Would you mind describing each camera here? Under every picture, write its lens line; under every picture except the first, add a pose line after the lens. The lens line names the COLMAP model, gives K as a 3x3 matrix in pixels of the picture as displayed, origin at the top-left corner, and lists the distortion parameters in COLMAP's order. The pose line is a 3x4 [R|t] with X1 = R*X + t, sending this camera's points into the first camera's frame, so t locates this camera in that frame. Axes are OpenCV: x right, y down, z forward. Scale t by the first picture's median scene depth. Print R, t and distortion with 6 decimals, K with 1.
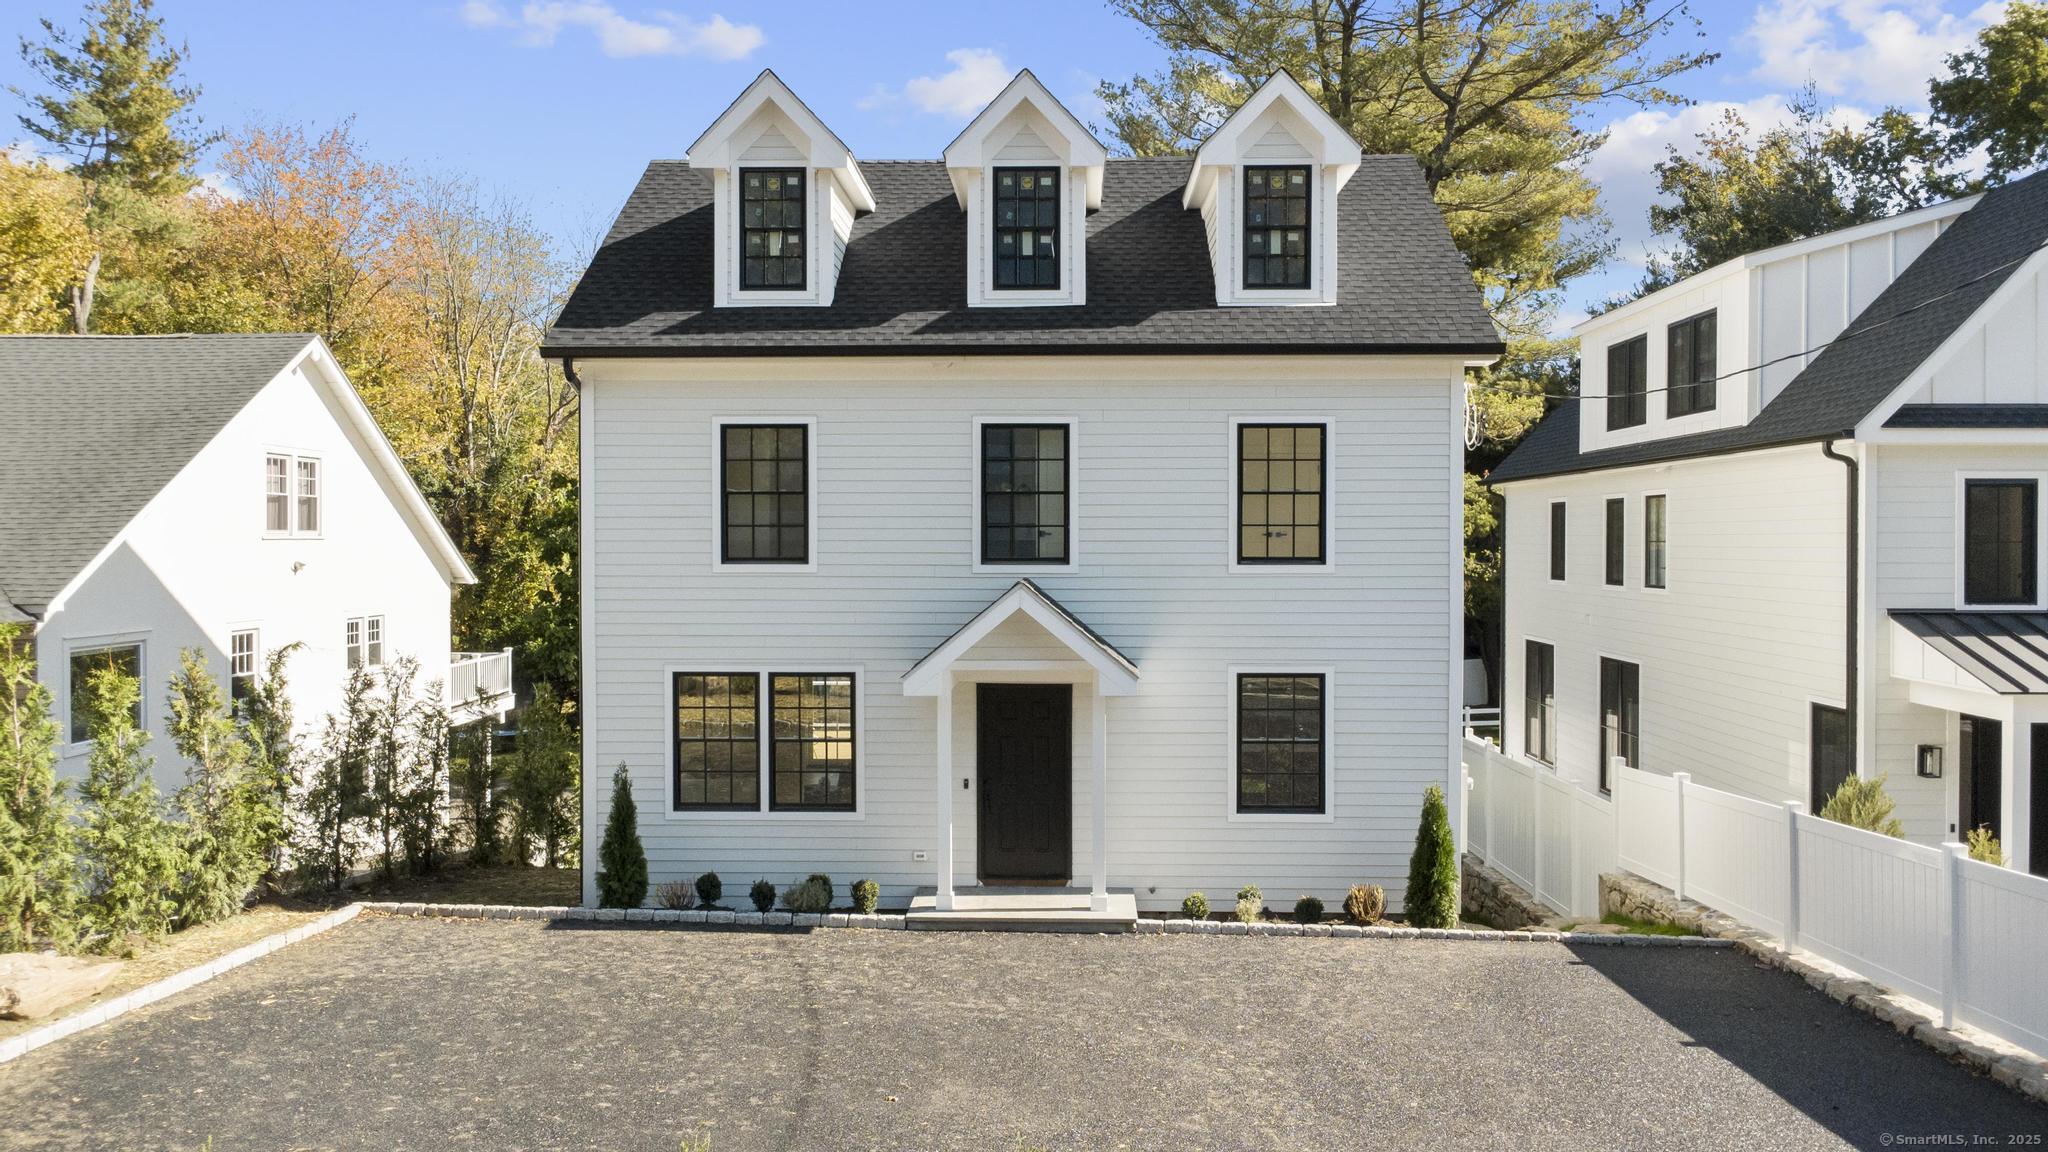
lens RADIAL K [[1457.7, 0, 1037.3], [0, 1457.7, 555.7], [0, 0, 1]] dist [0.027729, -0.033045]
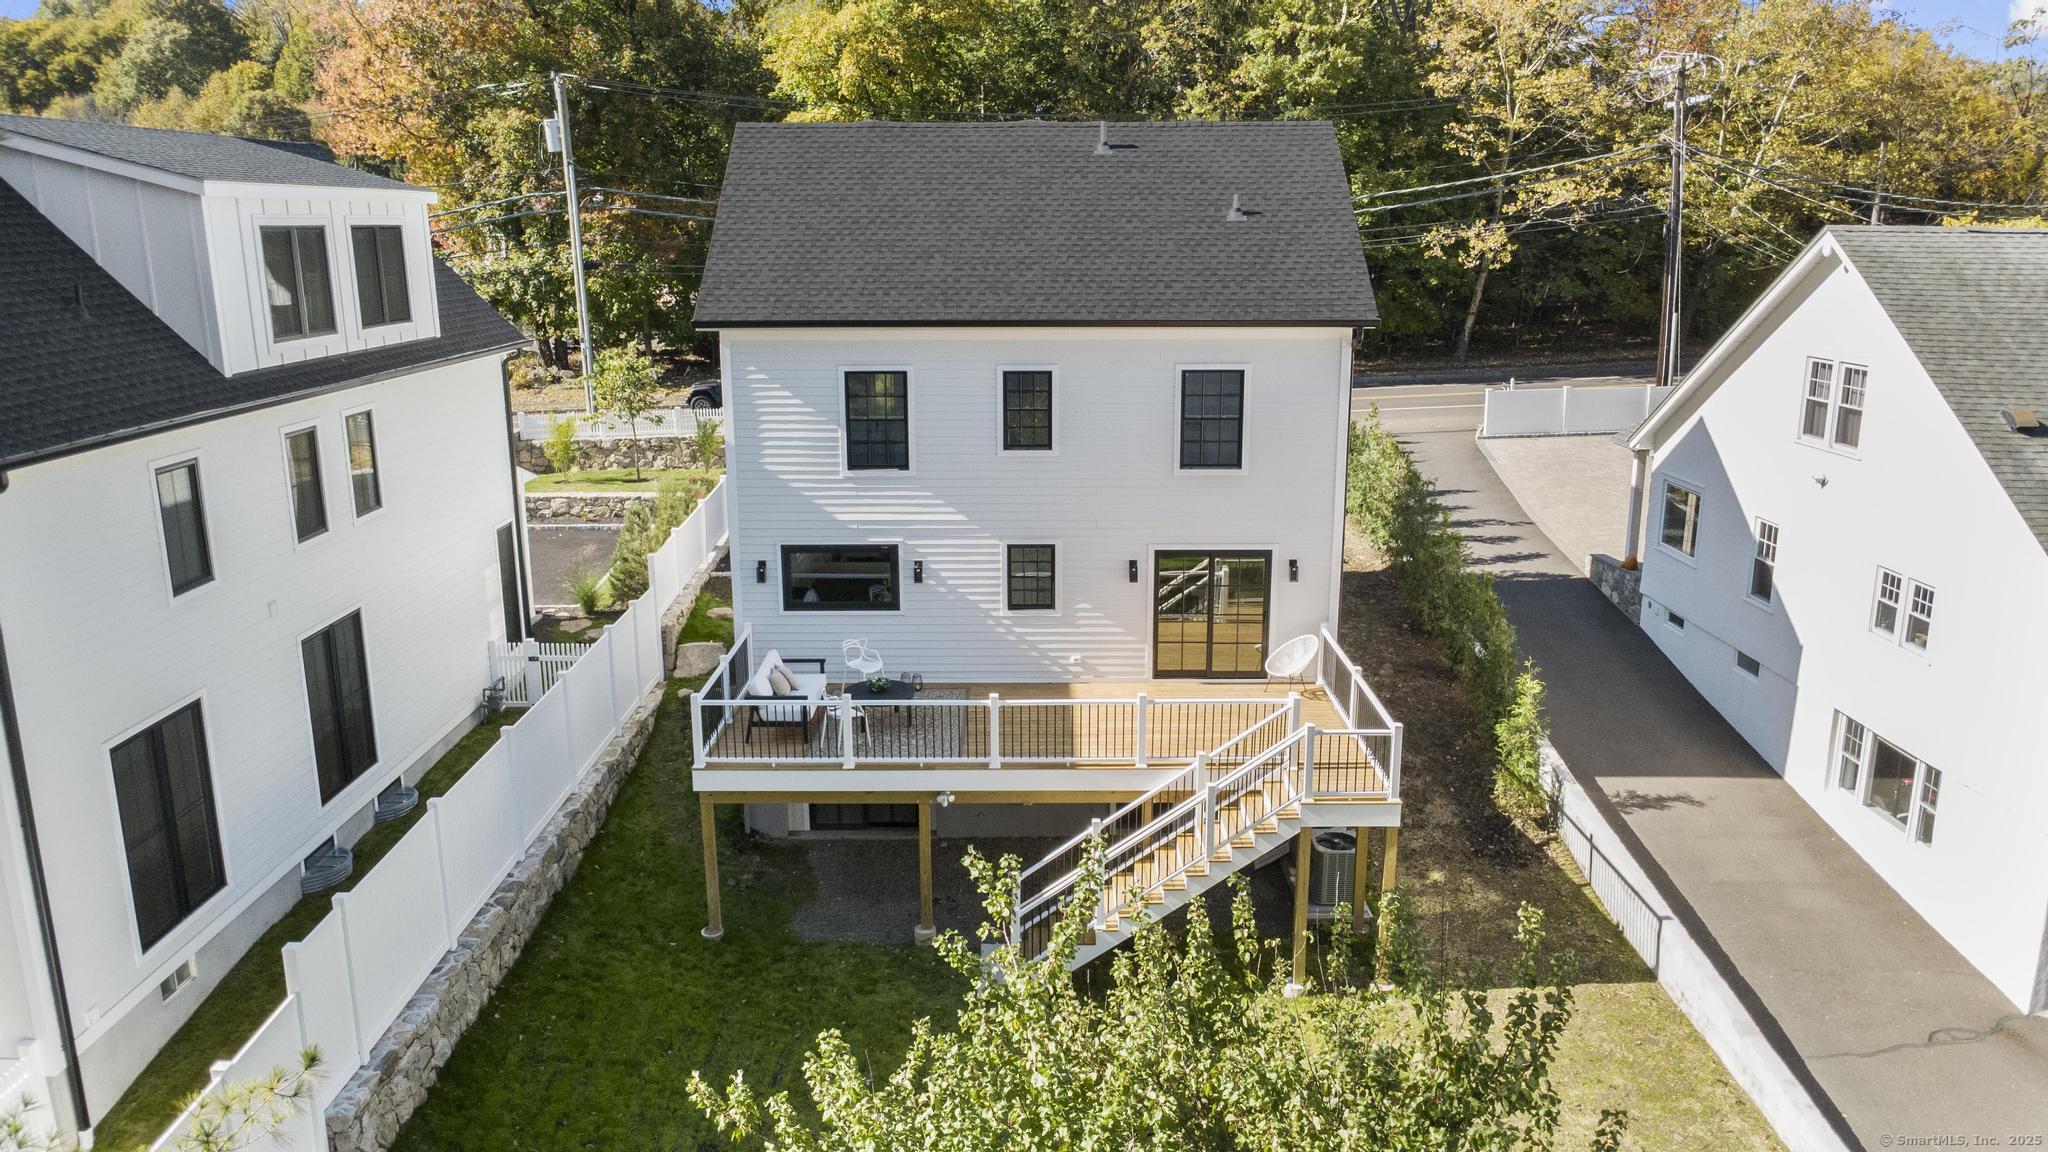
lens RADIAL K [[1450.4, 0, 1024.0], [0, 1450.4, 576.0], [0, 0, 1]] dist [-0.000477, 0.000890]
pose [[-0.999822, 0.007147, -0.017489, 0.035864], [0.002610, 0.969064, 0.246795, -0.247078], [0.018712, 0.246706, -0.968910, 2.876258]]
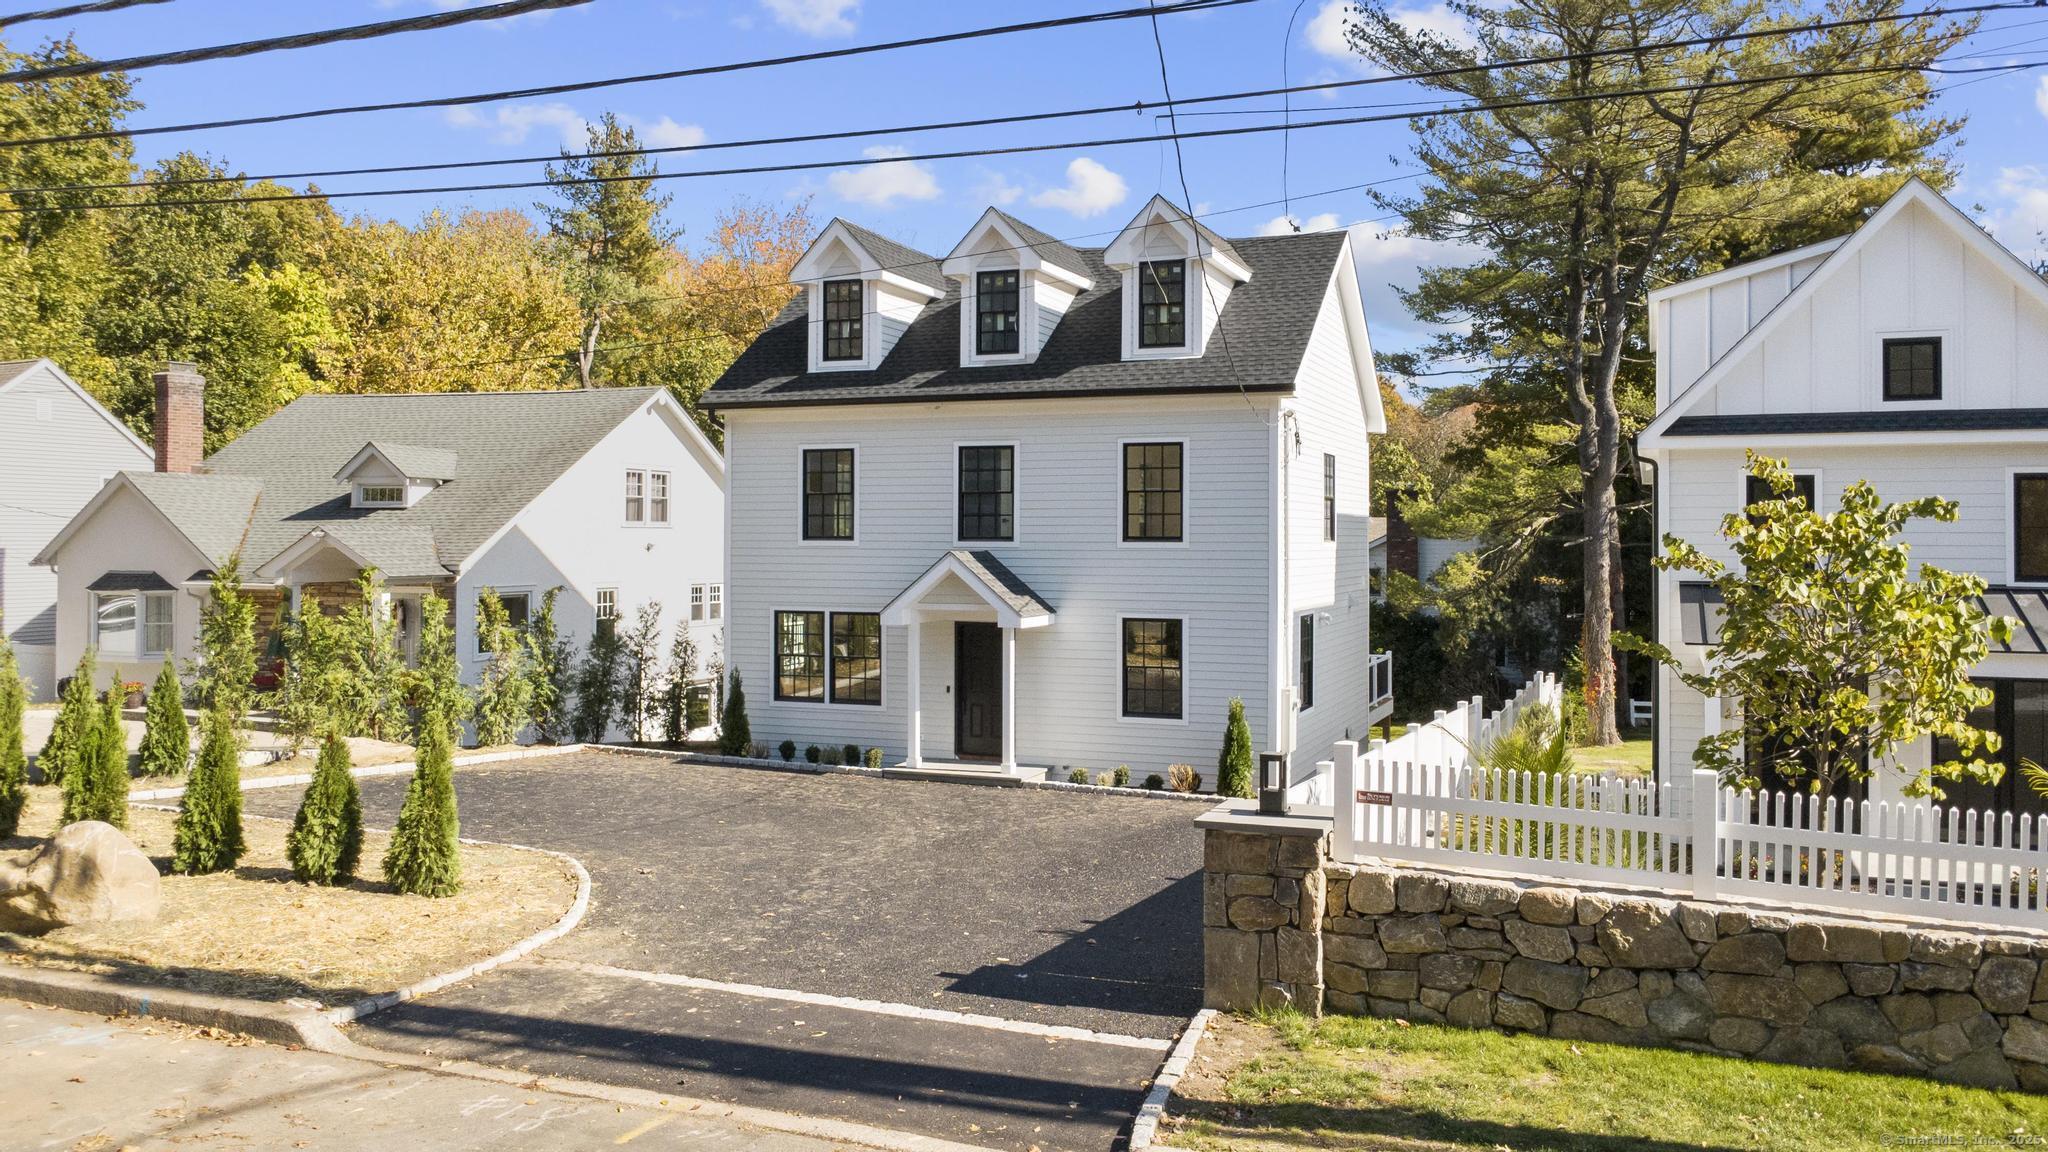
lens RADIAL K [[1461.8, 0, 1095.9], [0, 1461.8, 516.3], [0, 0, 1]] dist [0.035080, 0.000001]
pose [[0.949672, -0.001221, -0.313242, 0.559265], [-0.007190, 0.999644, -0.025696, 0.017811], [0.313162, 0.026655, 0.949326, -0.366425]]
